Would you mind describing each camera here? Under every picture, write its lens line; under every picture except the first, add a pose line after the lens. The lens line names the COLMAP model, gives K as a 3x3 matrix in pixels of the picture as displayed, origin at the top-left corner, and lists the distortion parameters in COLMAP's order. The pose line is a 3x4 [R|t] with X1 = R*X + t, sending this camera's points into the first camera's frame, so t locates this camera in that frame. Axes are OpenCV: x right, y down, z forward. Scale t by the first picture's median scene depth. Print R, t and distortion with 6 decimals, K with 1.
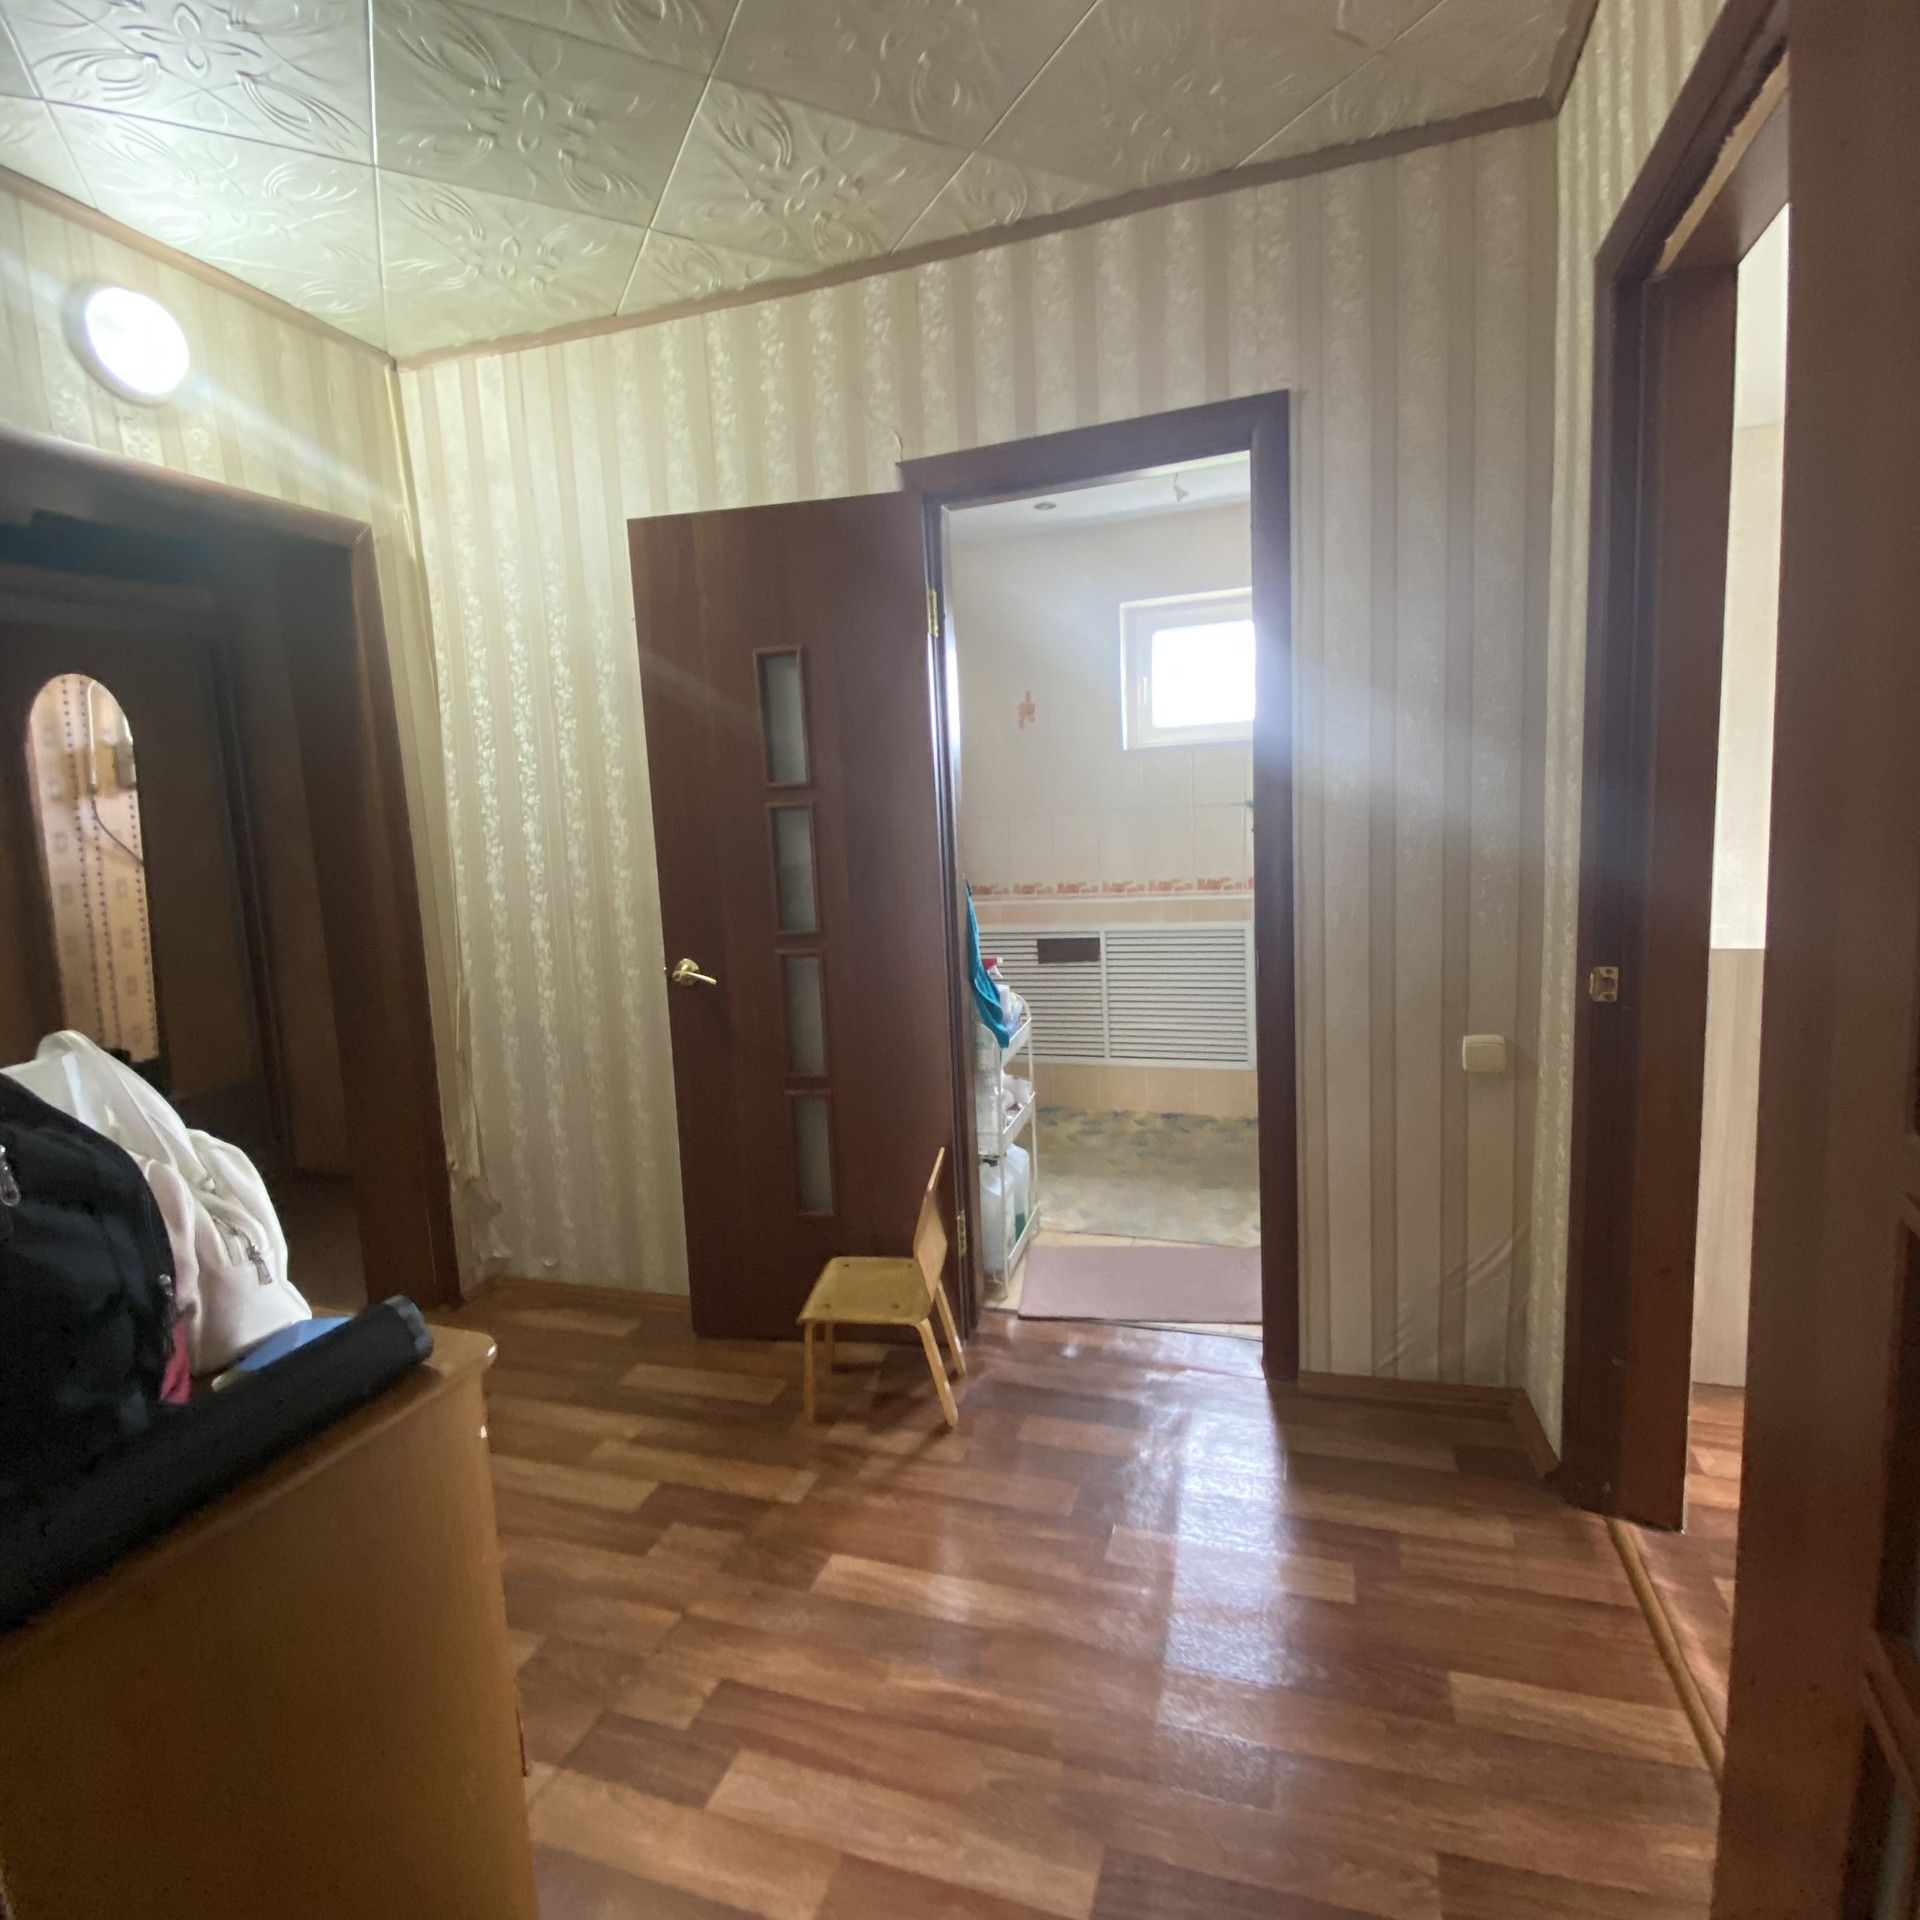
lens RADIAL K [[1027.5, 0, 951.2], [0, 1027.5, 956.8], [0, 0, 1]] dist [0.034161, -0.027694]
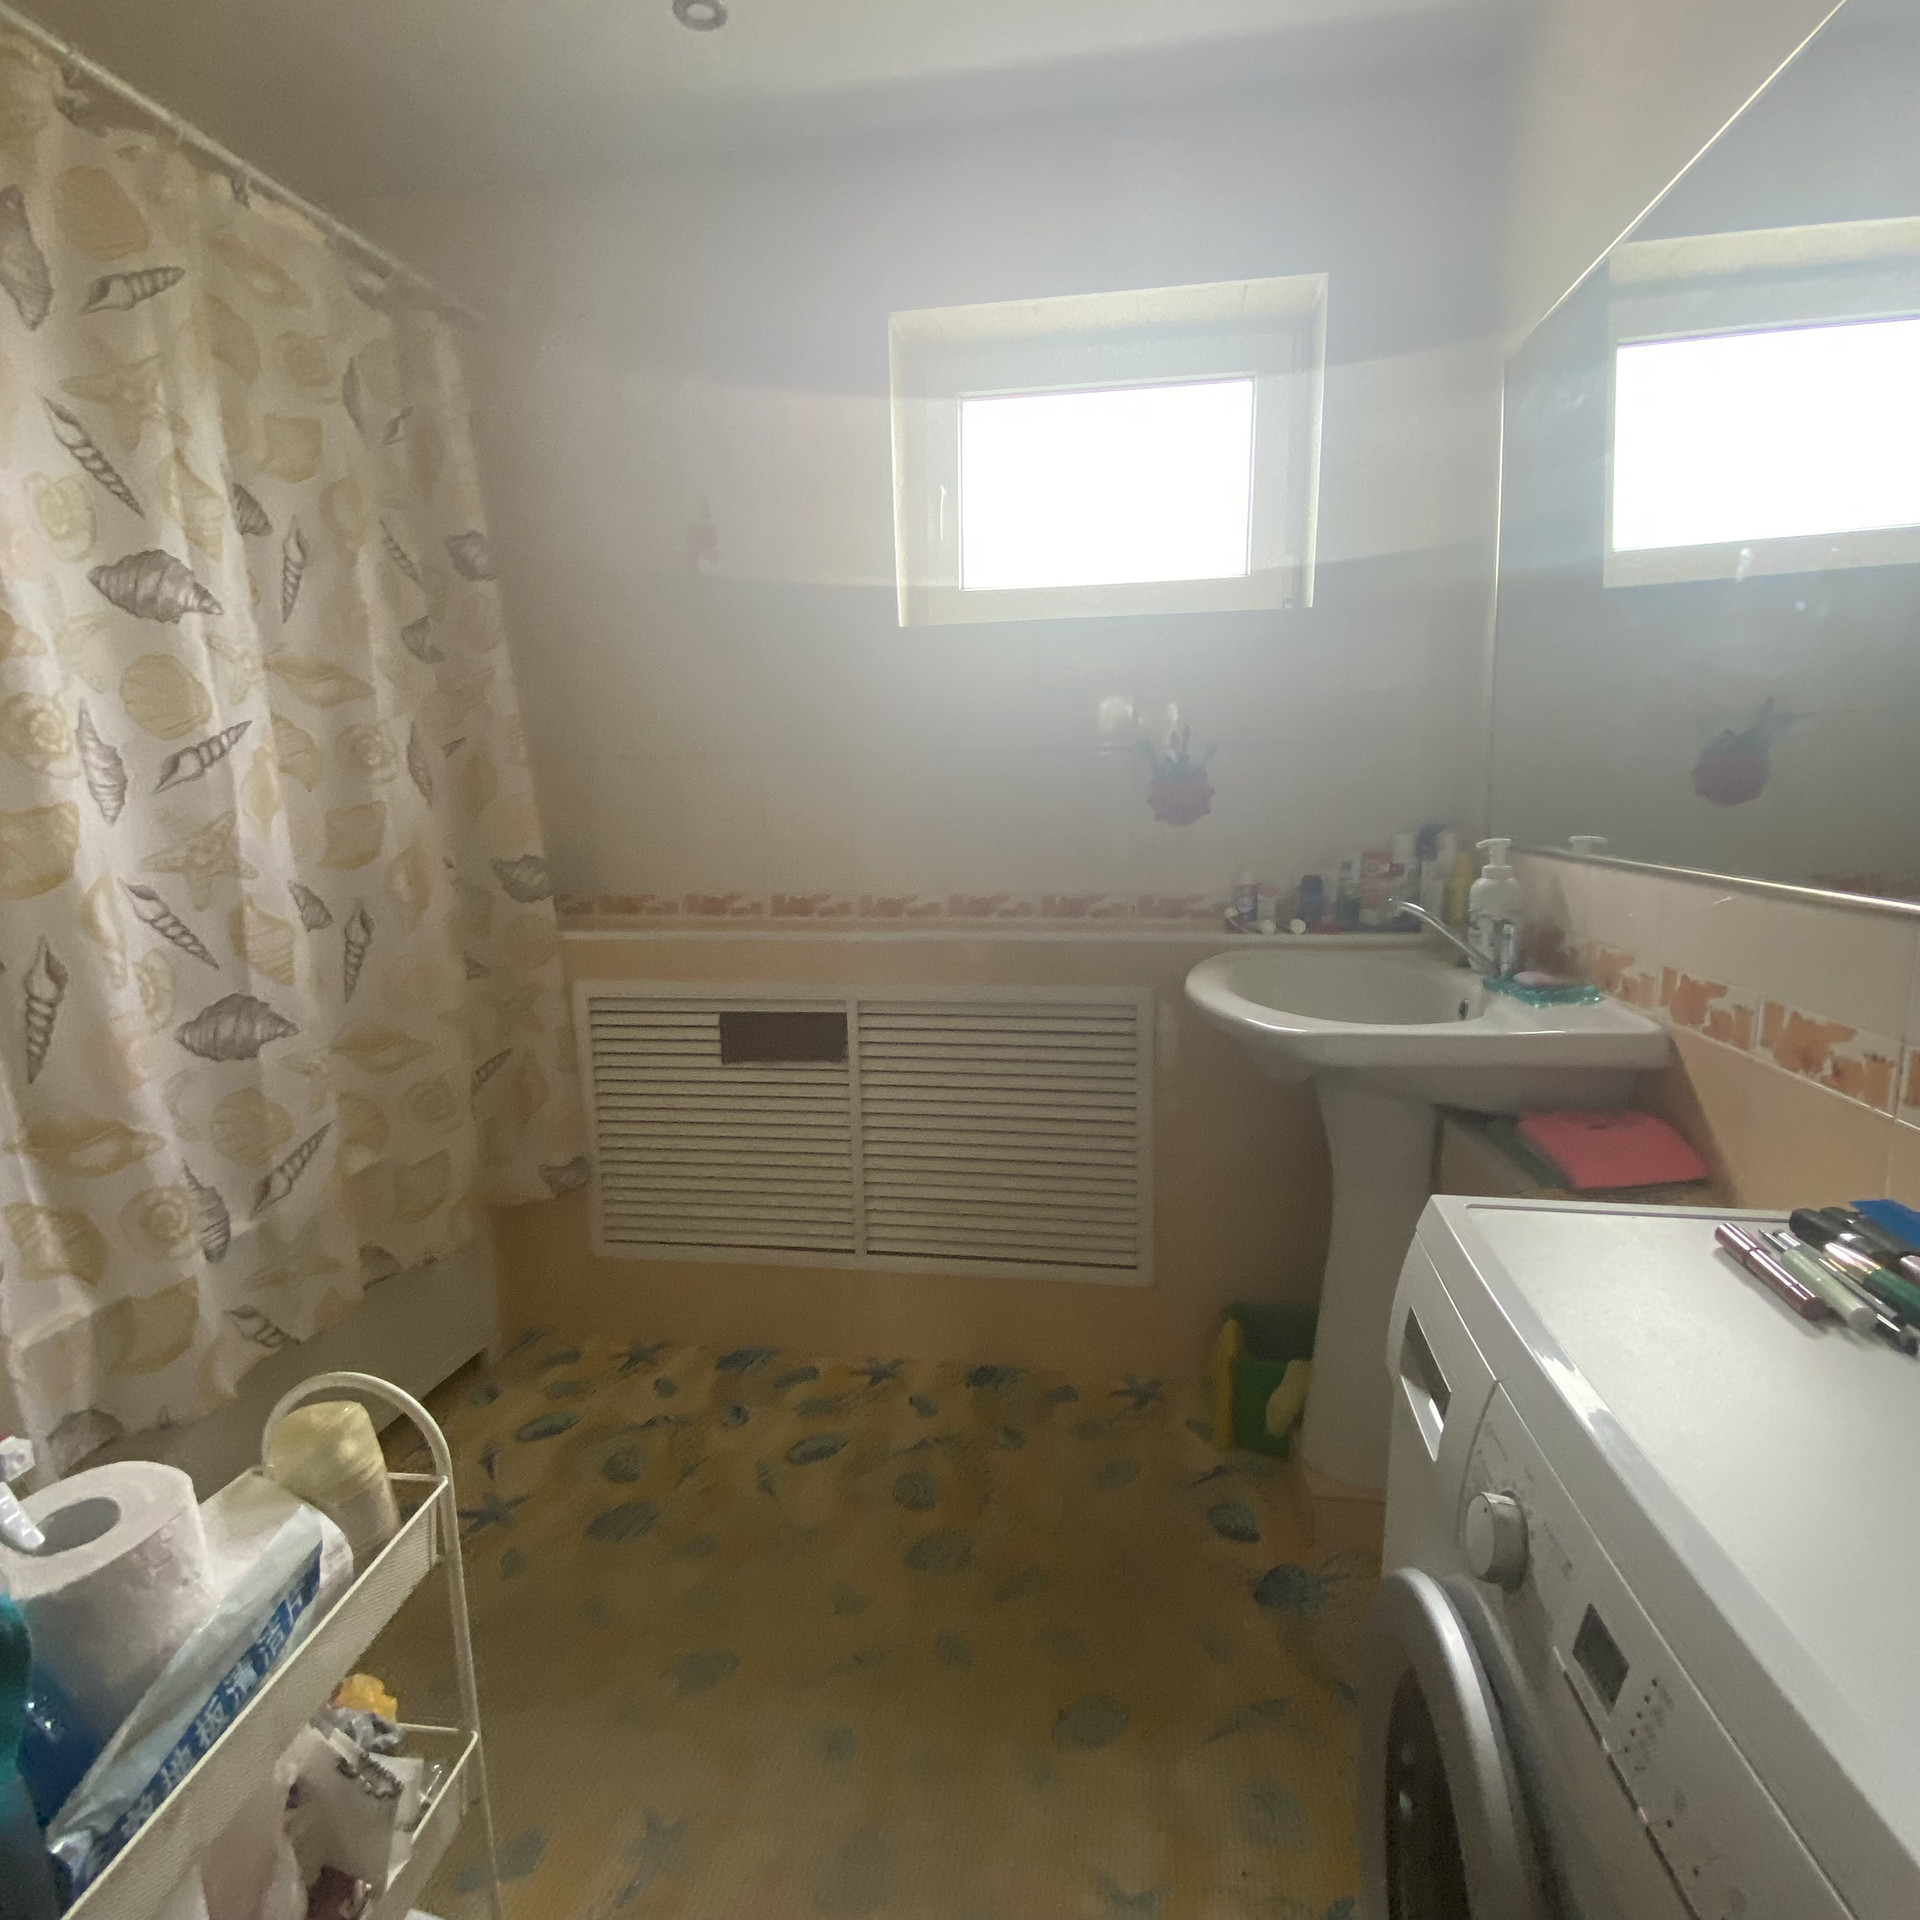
lens RADIAL K [[1027.5, 0, 973.9], [0, 1027.5, 945.3], [0, 0, 1]] dist [0.034161, -0.027694]
pose [[0.981400, 0.008877, 0.191767, 0.109963], [-0.010791, 0.999902, 0.008939, -0.055812], [-0.191669, -0.010842, 0.981400, 0.511510]]
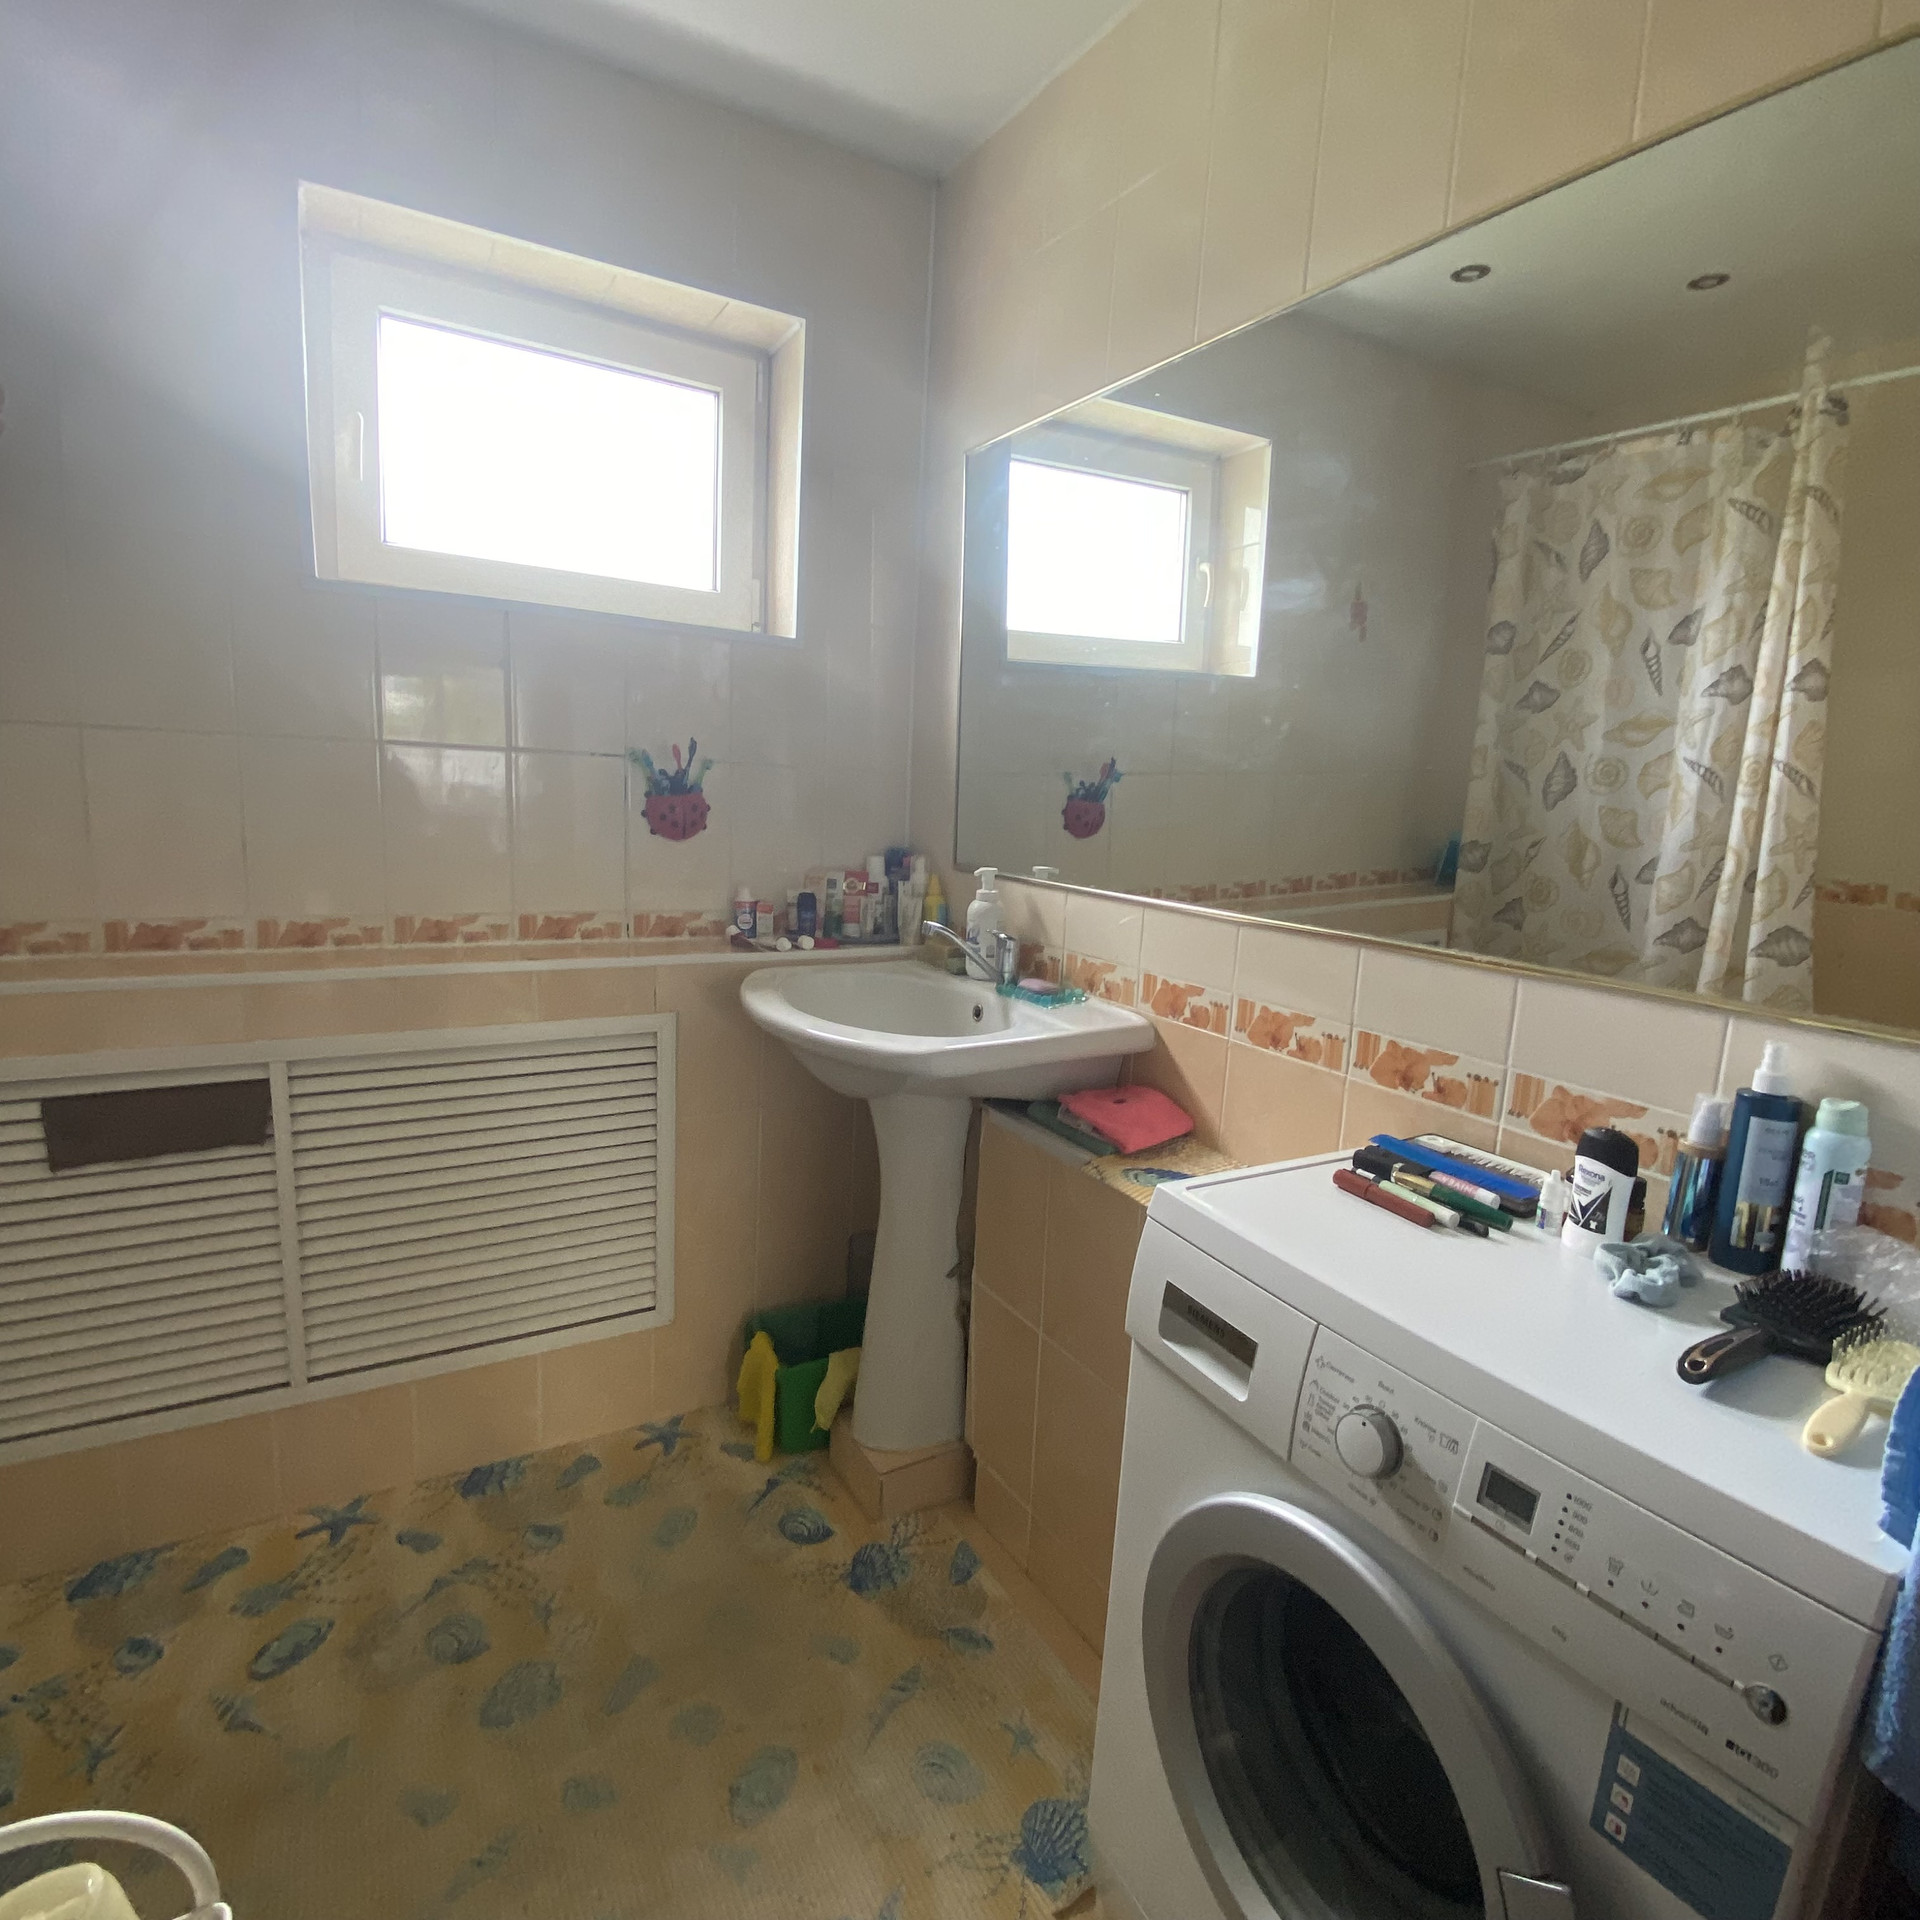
lens RADIAL K [[1027.5, 0, 957.3], [0, 1027.5, 945.2], [0, 0, 1]] dist [0.034161, -0.027694]
pose [[0.650335, -0.032611, 0.758947, 0.022929], [0.022275, 0.999467, 0.023859, -0.070318], [-0.759321, 0.001389, 0.650715, 0.566742]]
